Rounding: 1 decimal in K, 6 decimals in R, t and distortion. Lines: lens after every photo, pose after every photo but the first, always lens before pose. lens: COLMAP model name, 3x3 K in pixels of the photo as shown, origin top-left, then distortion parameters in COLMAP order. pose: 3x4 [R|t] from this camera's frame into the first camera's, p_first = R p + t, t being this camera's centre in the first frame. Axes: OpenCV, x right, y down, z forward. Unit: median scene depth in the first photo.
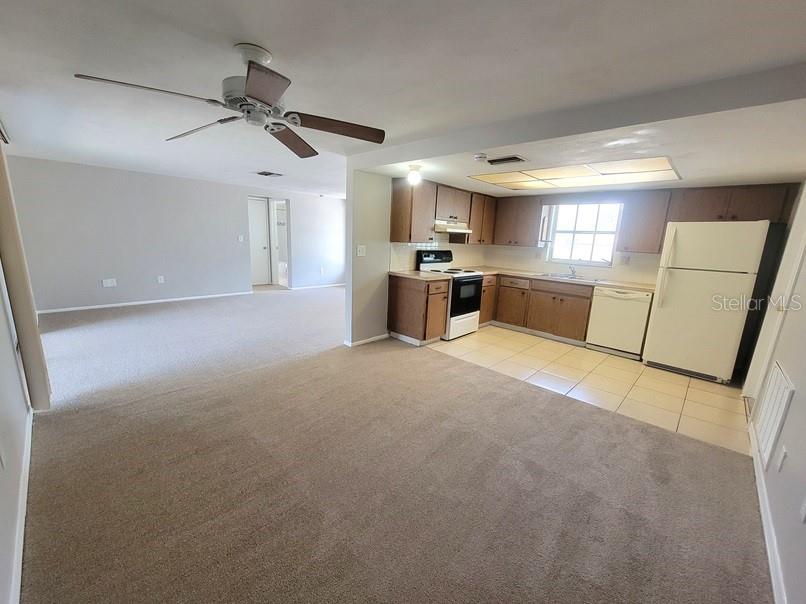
lens RADIAL K [[327.9, 0, 400.7], [0, 327.9, 302.7], [0, 0, 1]] dist [0.000044, 0.000330]
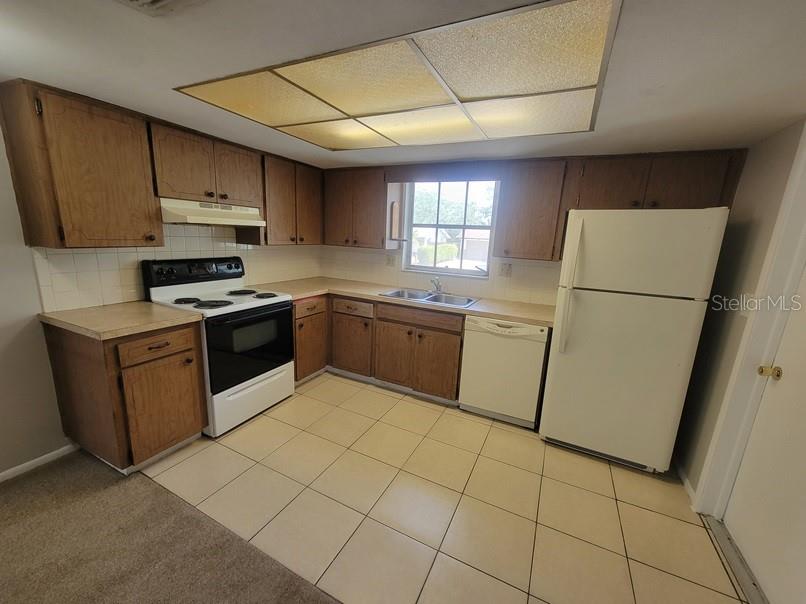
lens RADIAL K [[327.9, 0, 398.1], [0, 327.9, 304.9], [0, 0, 1]] dist [0.000044, 0.000330]
pose [[0.955838, -0.062583, 0.287154, 0.283244], [0.055263, 0.997908, 0.033537, -0.092172], [-0.288652, -0.016187, 0.957297, 0.431231]]
